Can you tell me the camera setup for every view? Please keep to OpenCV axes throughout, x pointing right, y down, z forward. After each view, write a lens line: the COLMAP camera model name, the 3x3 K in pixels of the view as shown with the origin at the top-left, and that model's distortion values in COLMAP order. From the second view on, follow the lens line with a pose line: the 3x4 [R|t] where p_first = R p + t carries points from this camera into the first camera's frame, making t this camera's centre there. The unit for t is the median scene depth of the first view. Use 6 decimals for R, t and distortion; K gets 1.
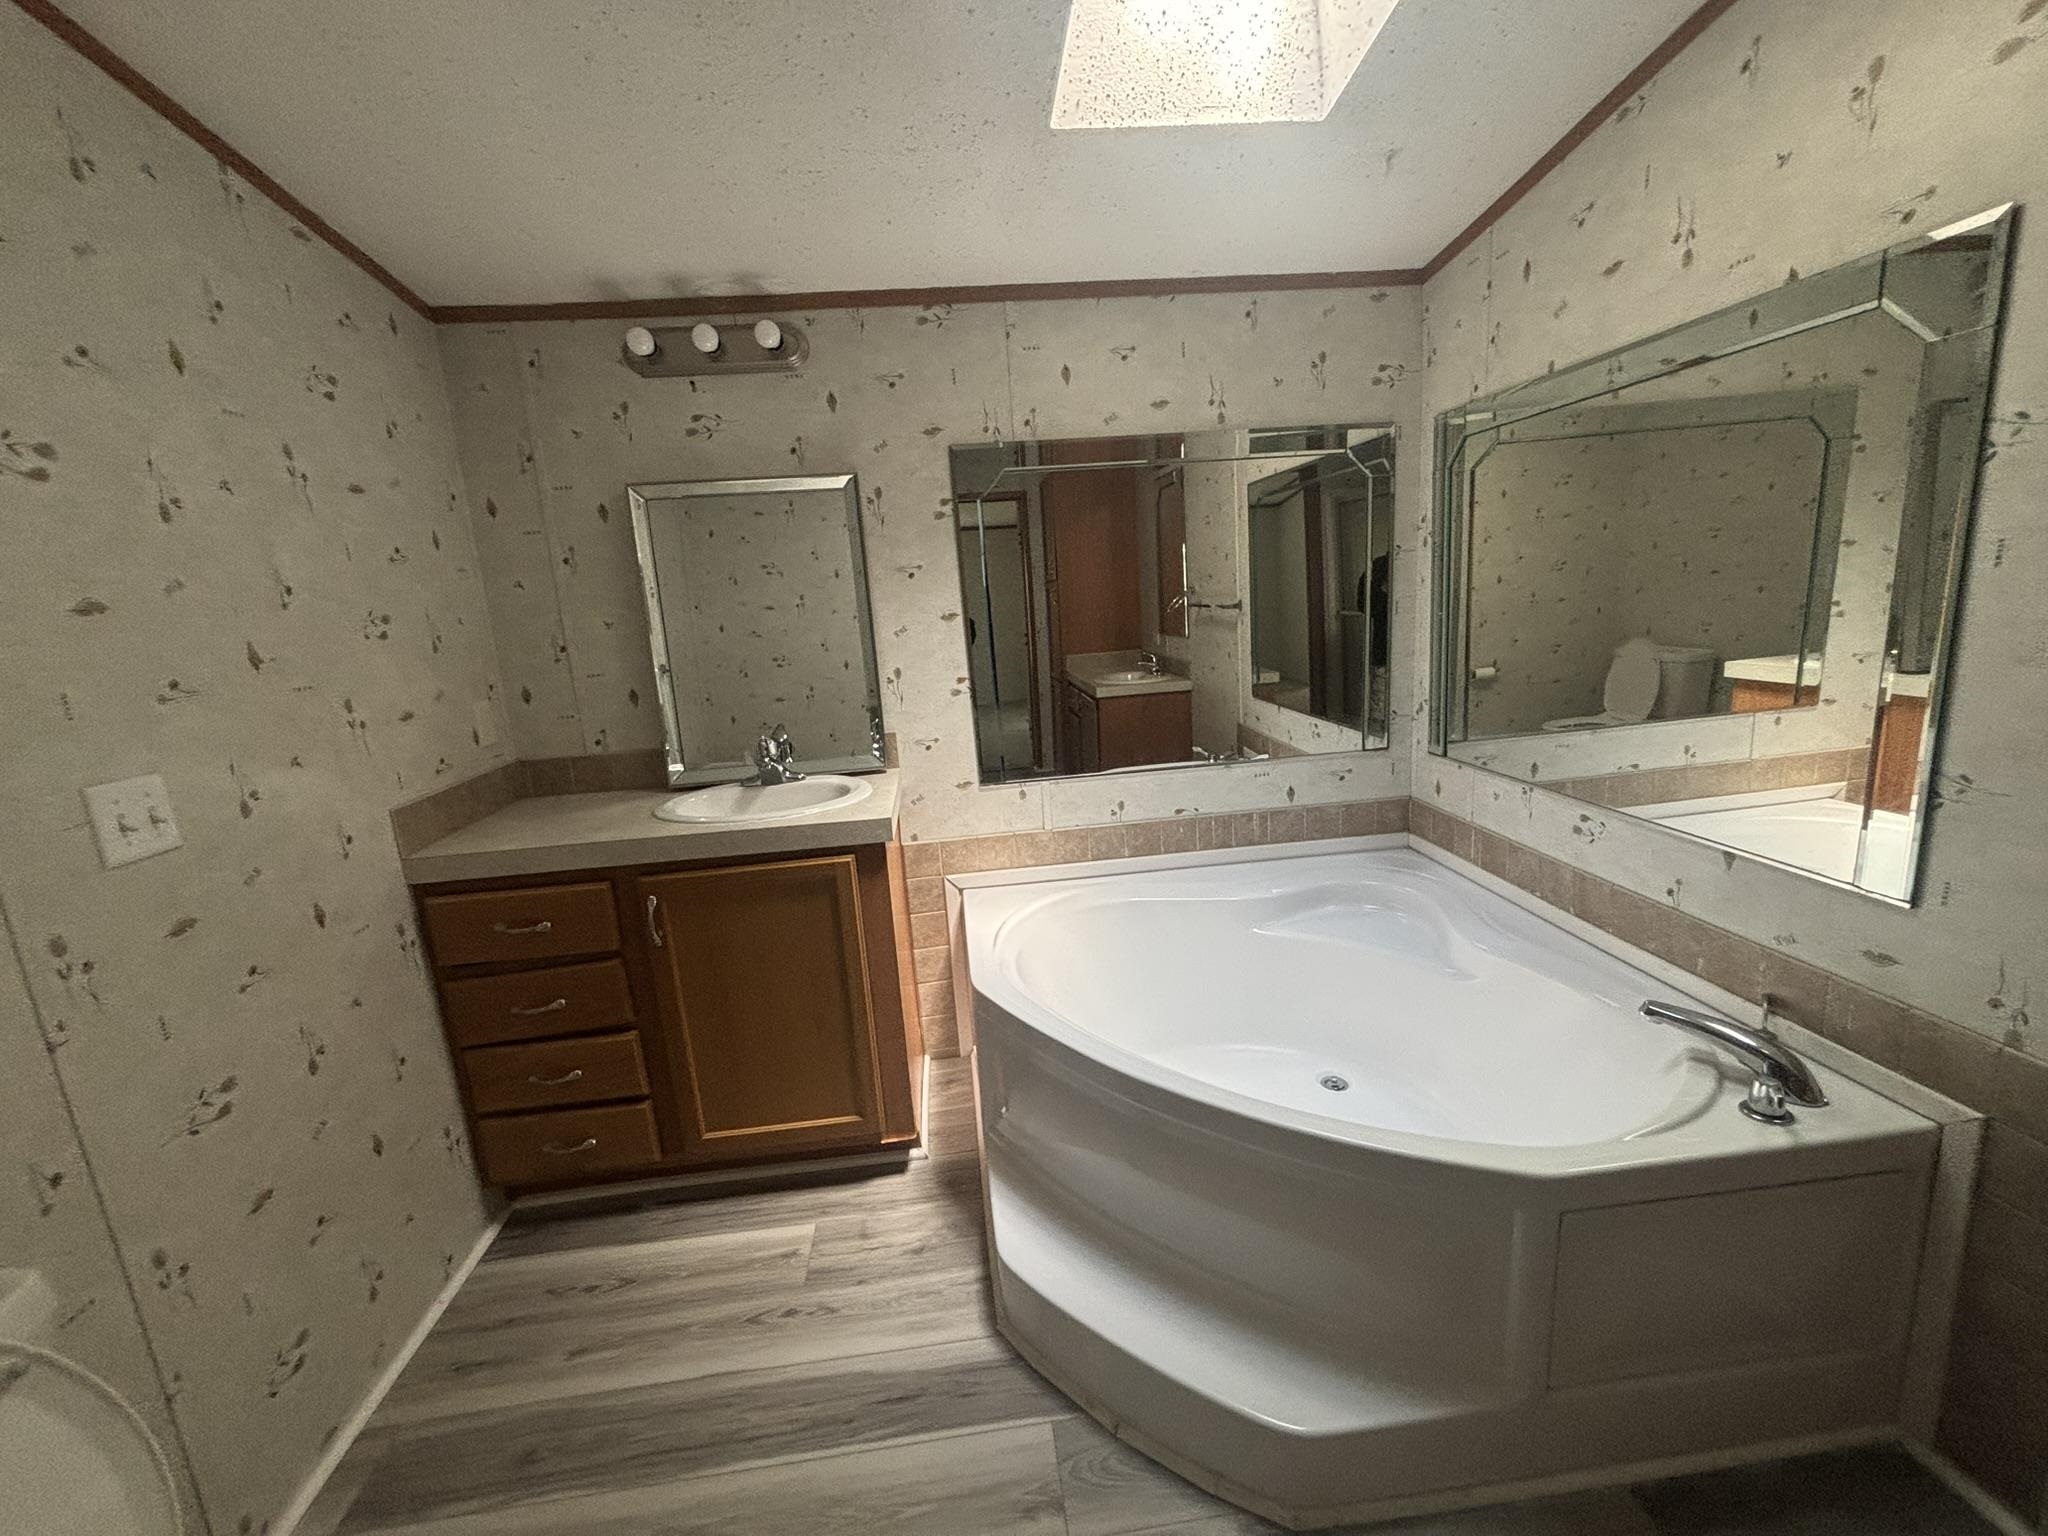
lens RADIAL K [[807.4, 0, 1029.5], [0, 807.4, 756.6], [0, 0, 1]] dist [-0.002520, -0.000347]
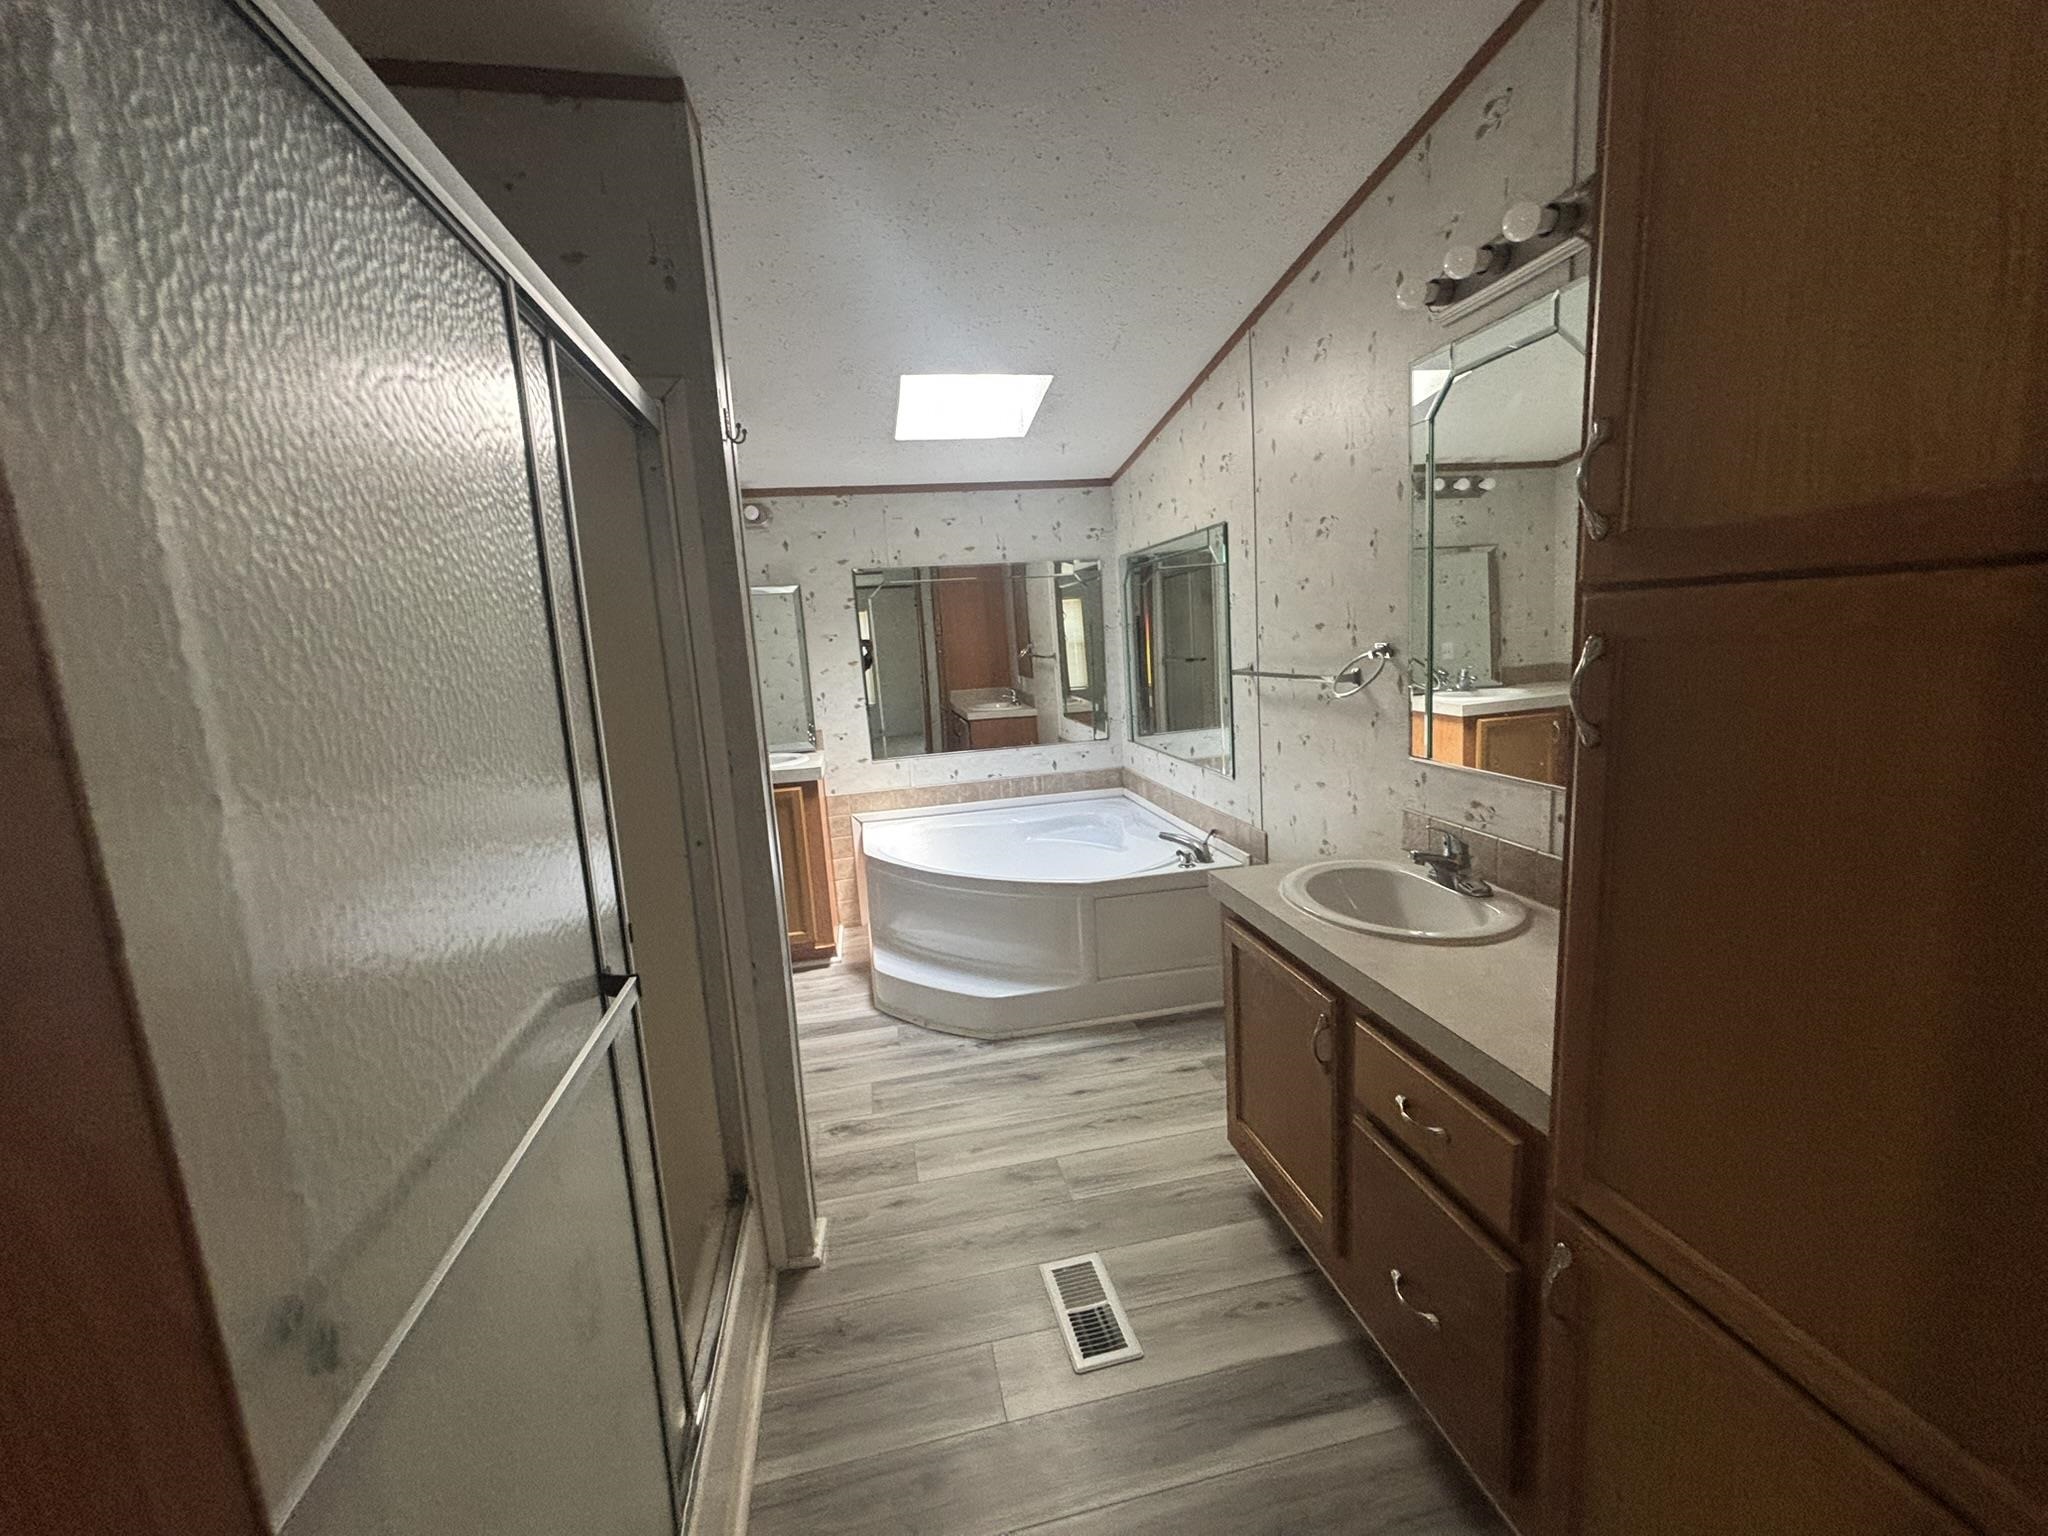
lens RADIAL K [[830.0, 0, 1049.0], [0, 830.0, 767.7], [0, 0, 1]] dist [0.000975, -0.000071]
pose [[0.993565, -0.009757, 0.112843, 0.118059], [0.014488, 0.999047, -0.041178, 0.134107], [-0.112334, 0.042547, 0.992759, -0.830614]]
